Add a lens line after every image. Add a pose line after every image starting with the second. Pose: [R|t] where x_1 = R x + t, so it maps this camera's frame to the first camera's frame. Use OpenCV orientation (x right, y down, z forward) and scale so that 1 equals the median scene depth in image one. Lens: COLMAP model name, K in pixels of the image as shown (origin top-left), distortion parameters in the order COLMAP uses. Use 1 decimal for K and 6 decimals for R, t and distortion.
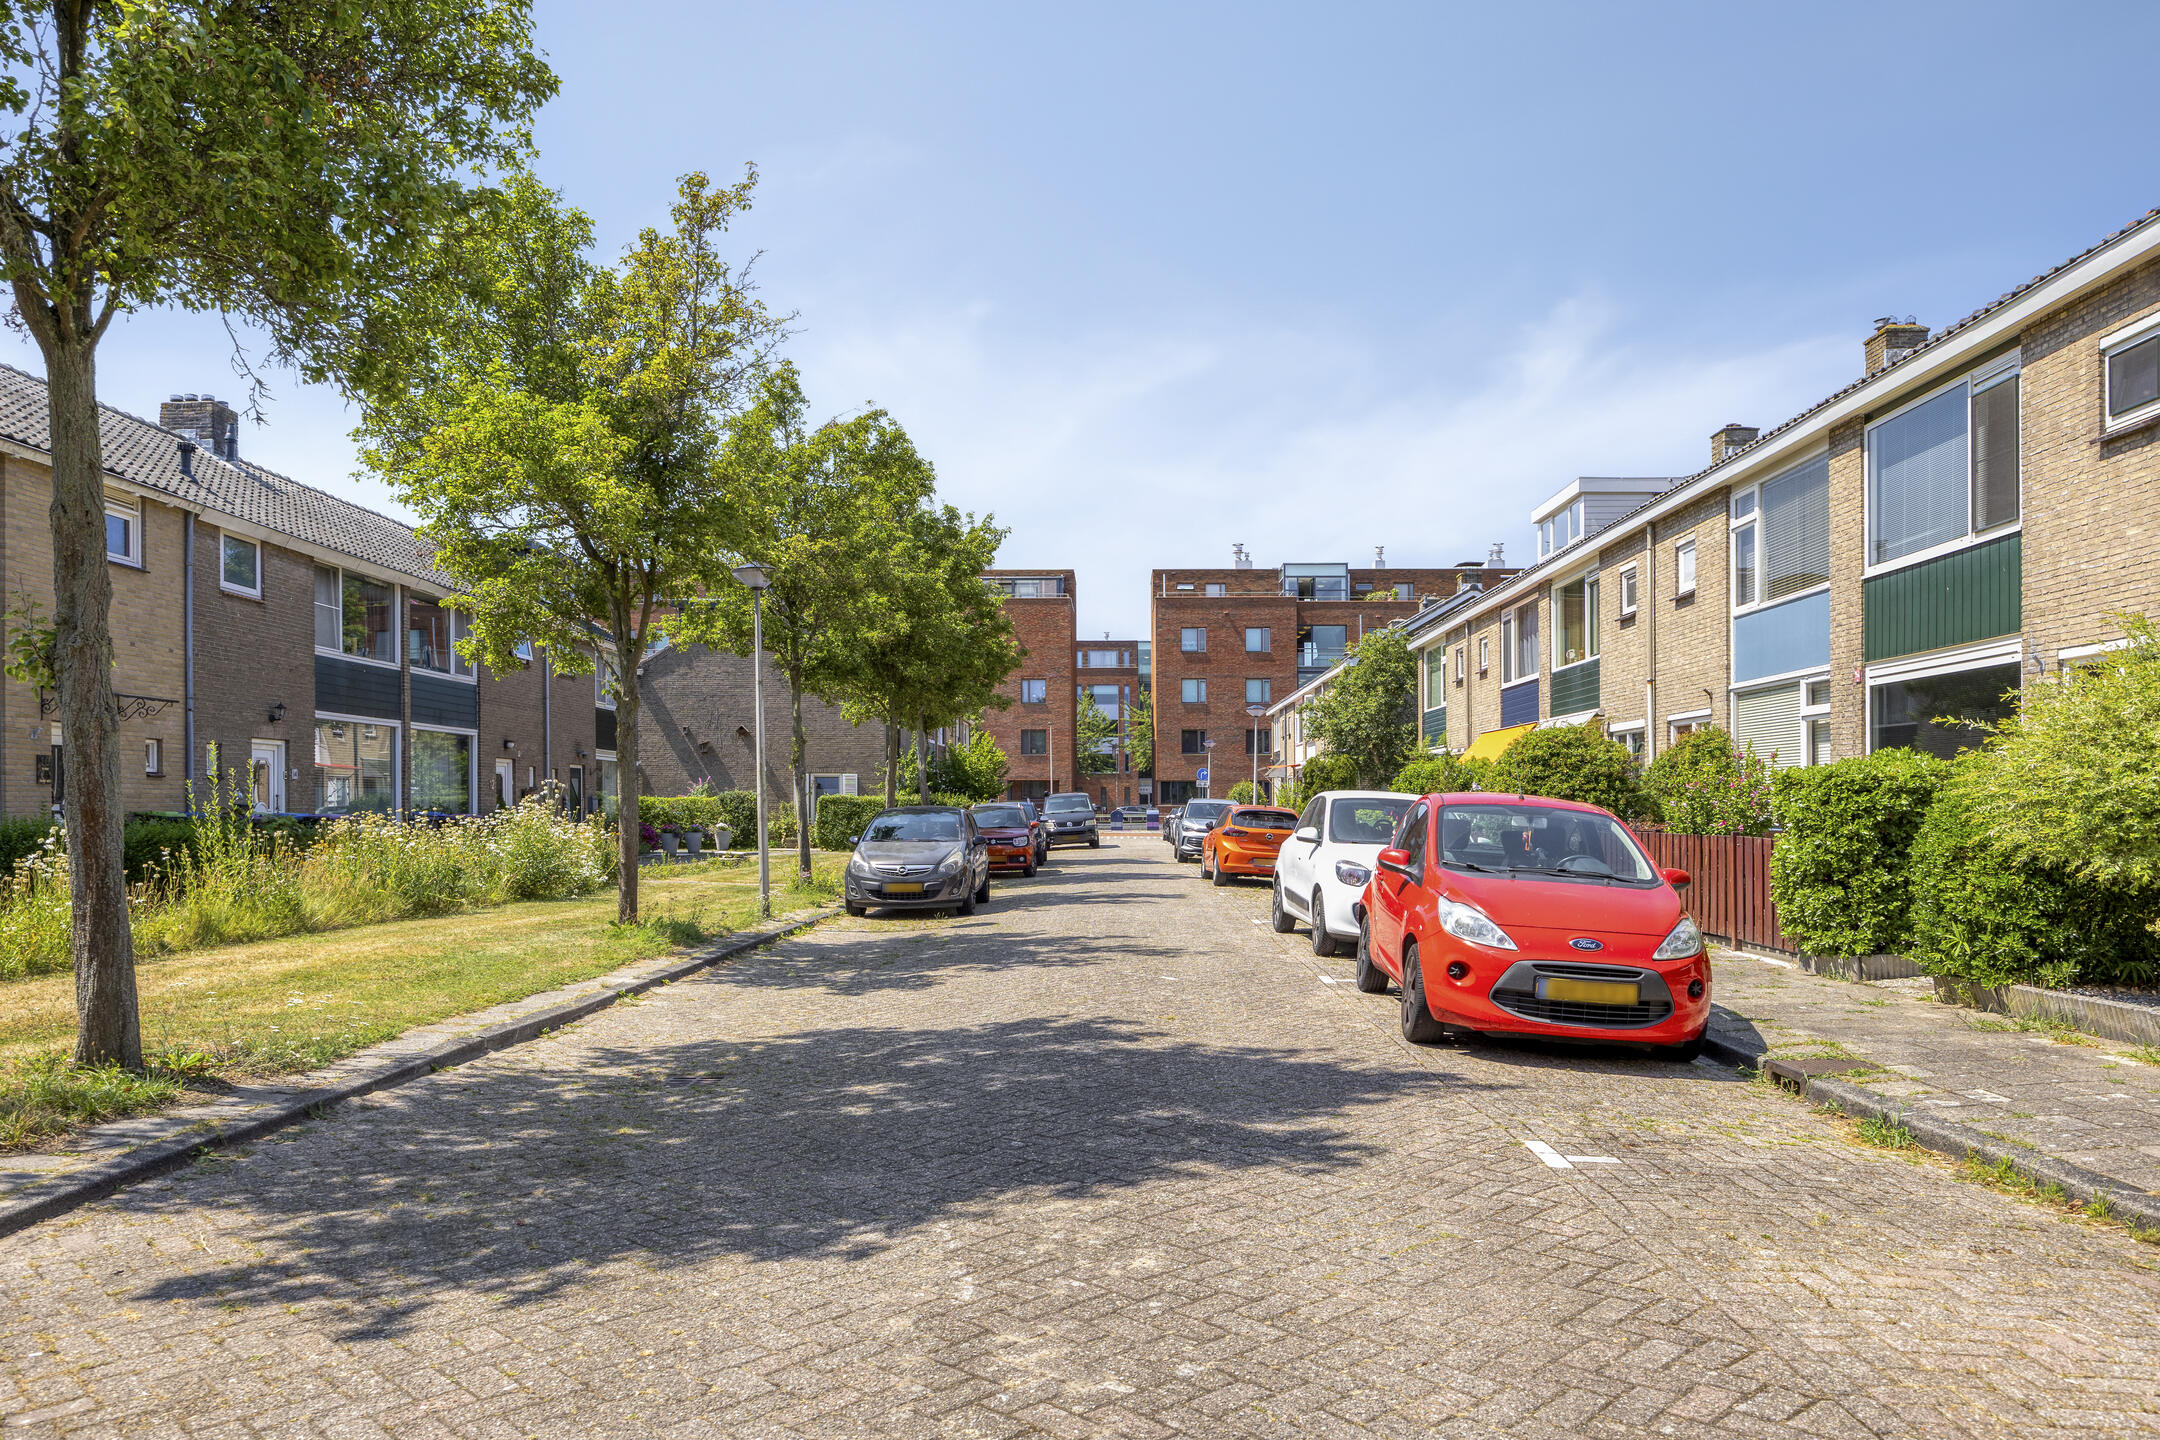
lens RADIAL K [[1463.4, 0, 1077.6], [0, 1463.4, 790.1], [0, 0, 1]] dist [-0.003078, -0.000291]
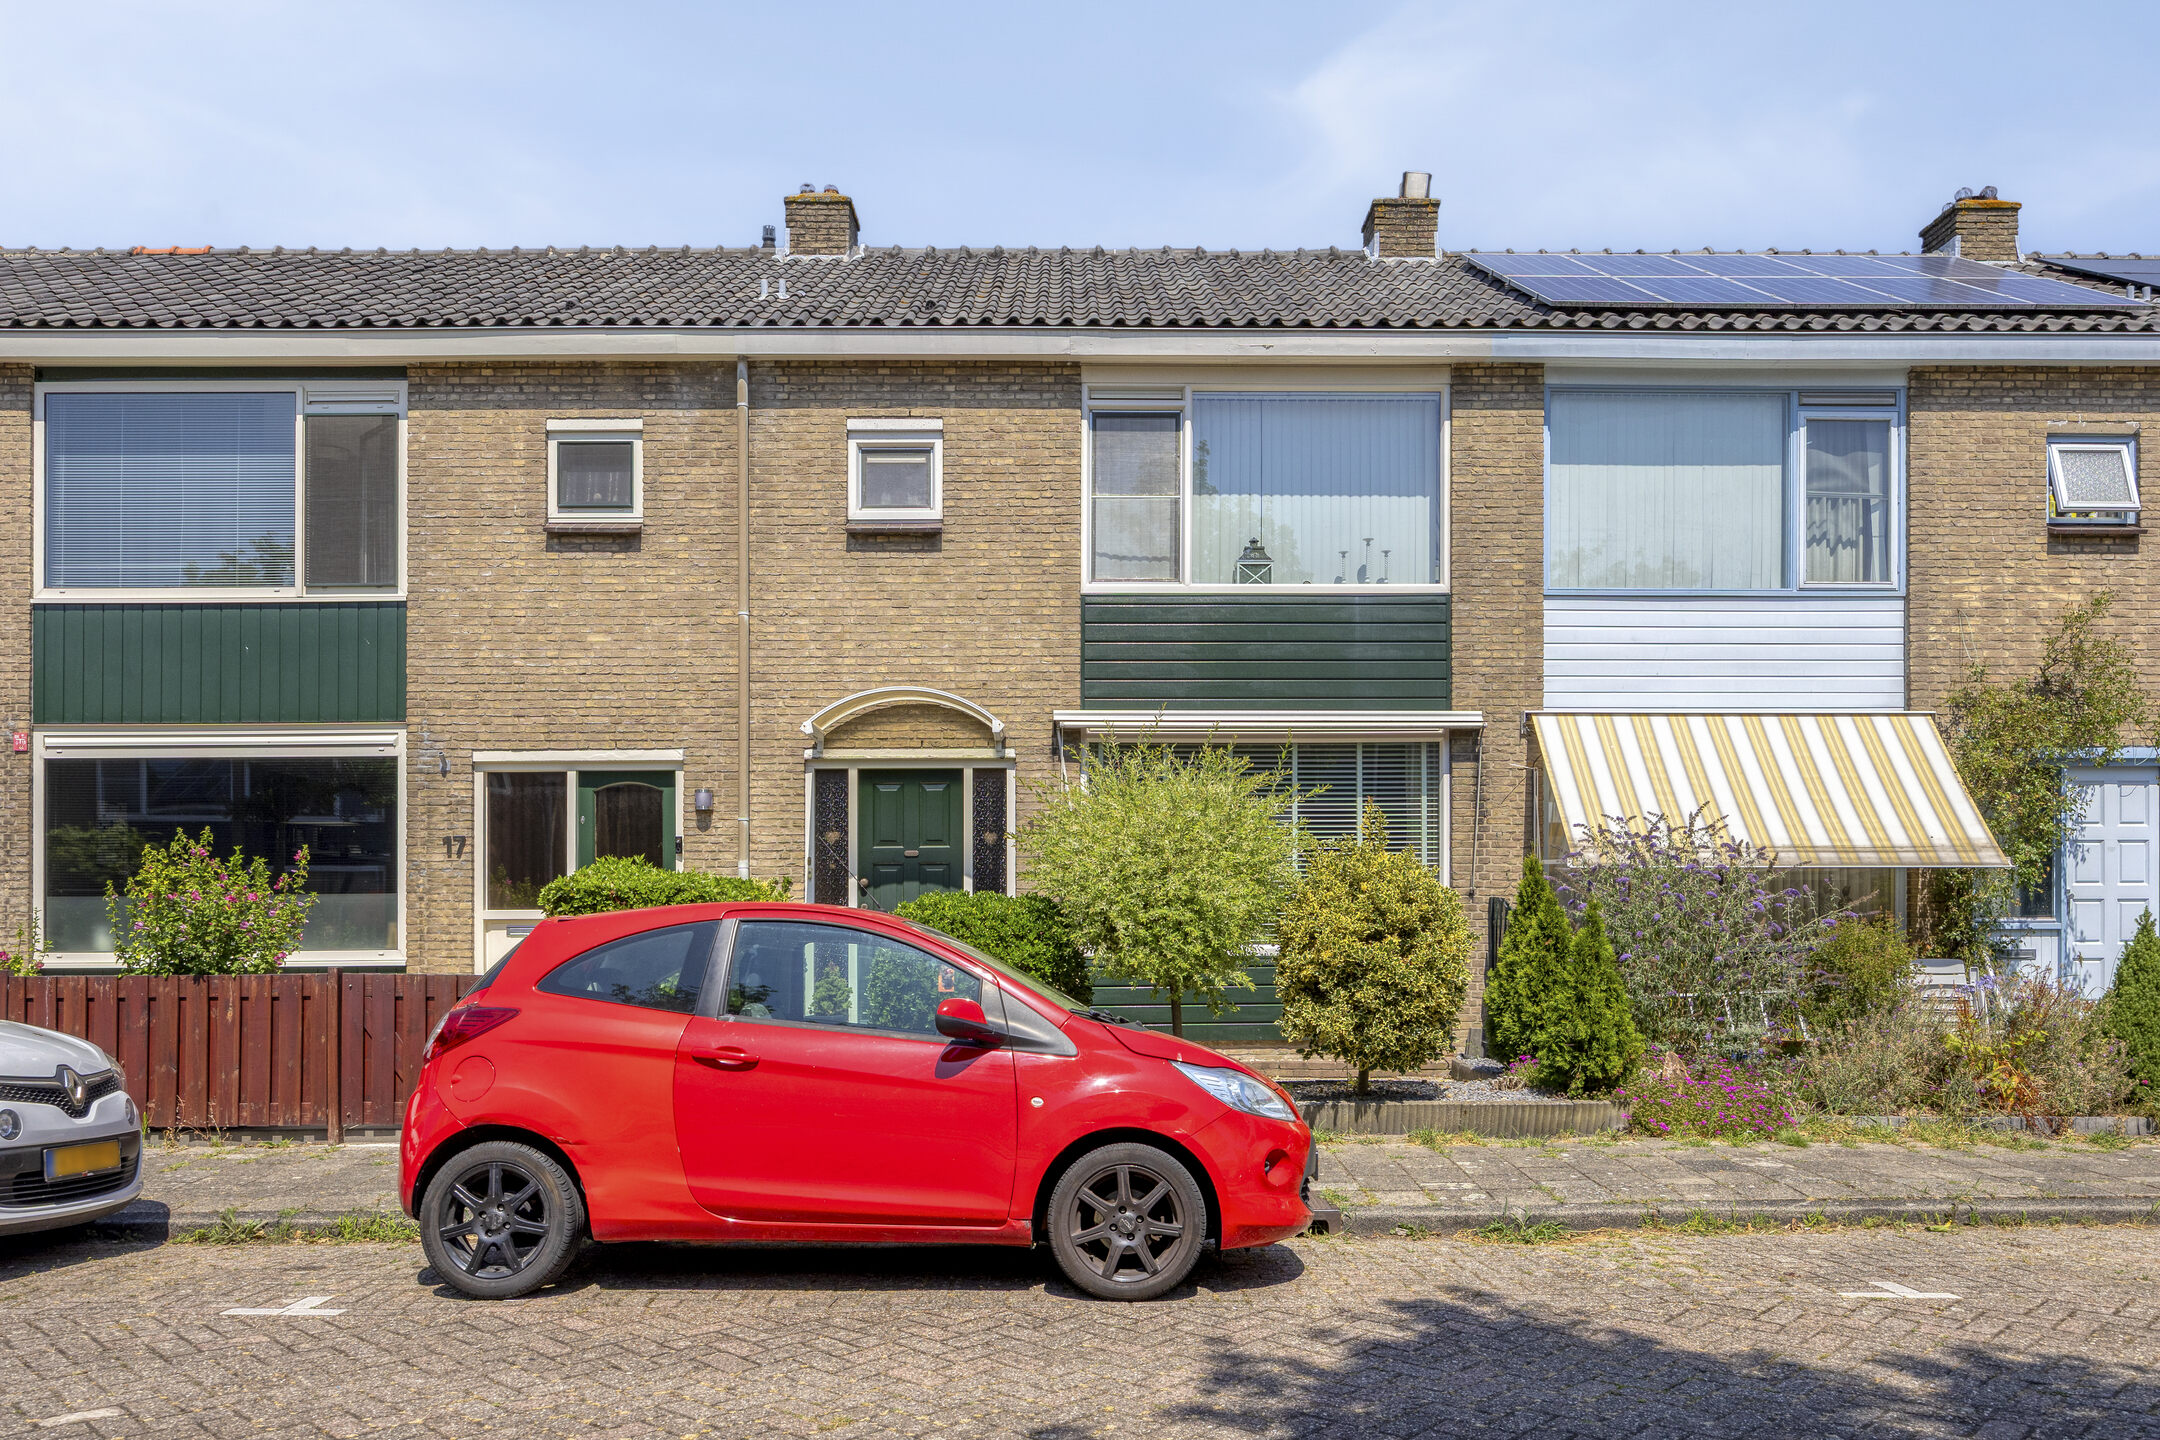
lens RADIAL K [[1571.1, 0, 1083.9], [0, 1571.1, 918.1], [0, 0, 1]] dist [-0.003858, 0.002024]
pose [[-0.039036, 0.007190, 0.999212, -0.299975], [-0.006534, 0.999951, -0.007451, 0.009486], [-0.999216, -0.006820, -0.038988, 0.714263]]
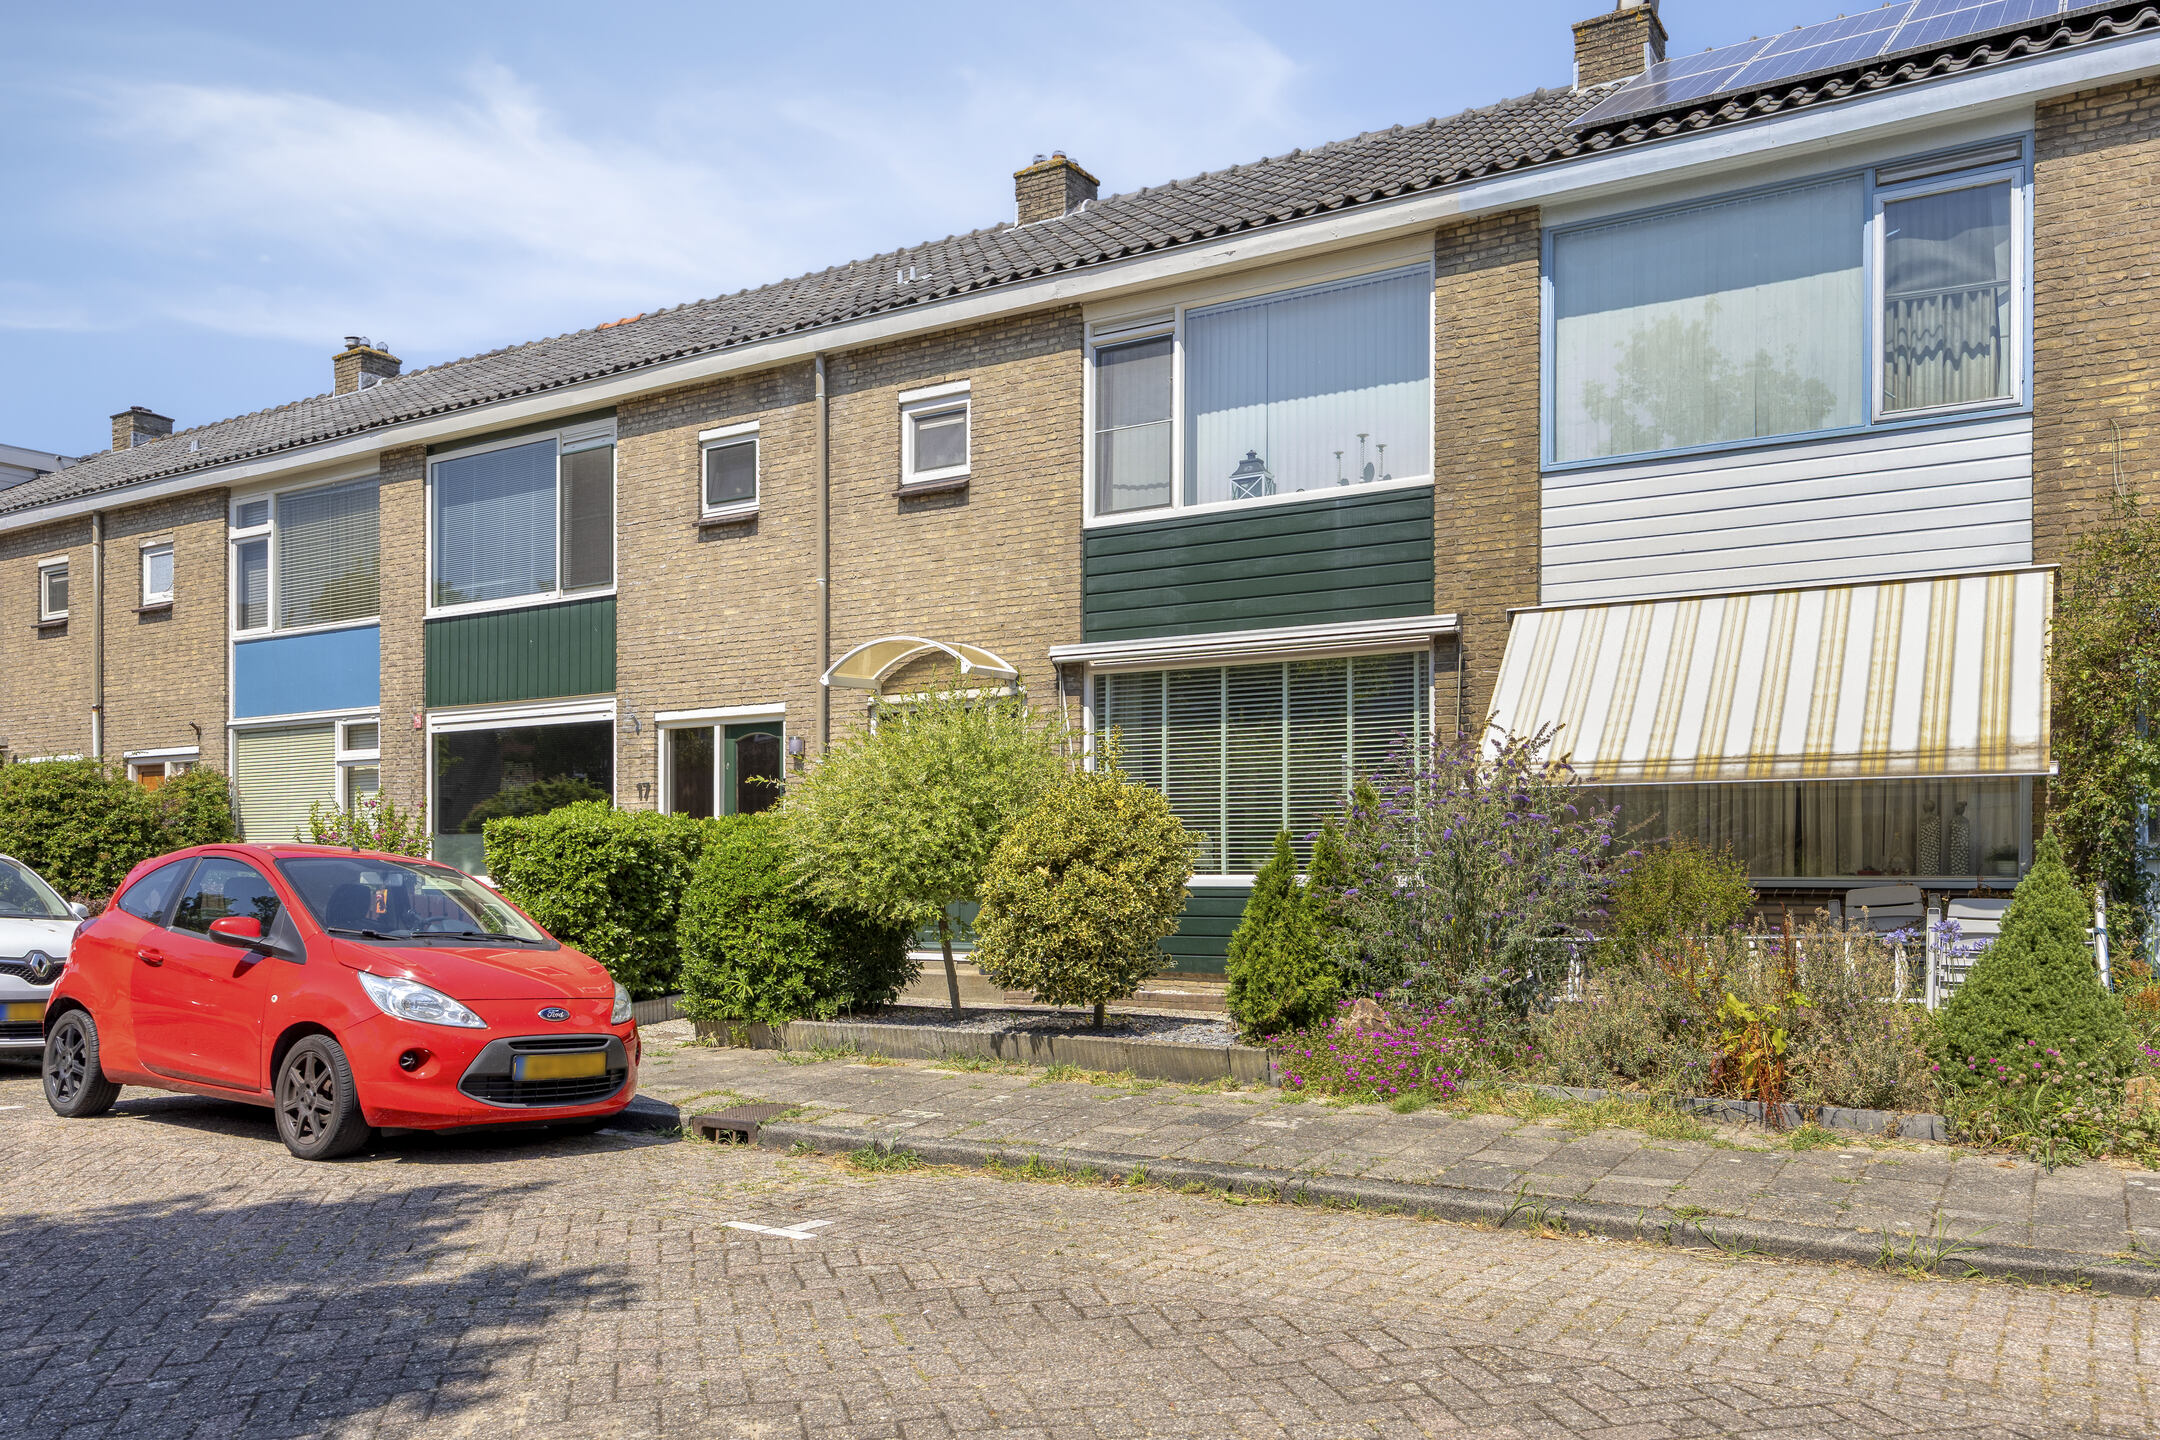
lens RADIAL K [[1644.1, 0, 1074.4], [0, 1644.1, 838.1], [0, 0, 1]] dist [0.006678, -0.006745]
pose [[0.504686, 0.007163, 0.863273, -0.223558], [-0.003682, 0.999974, -0.006144, 0.002184], [-0.863295, -0.000078, 0.504700, 0.138663]]
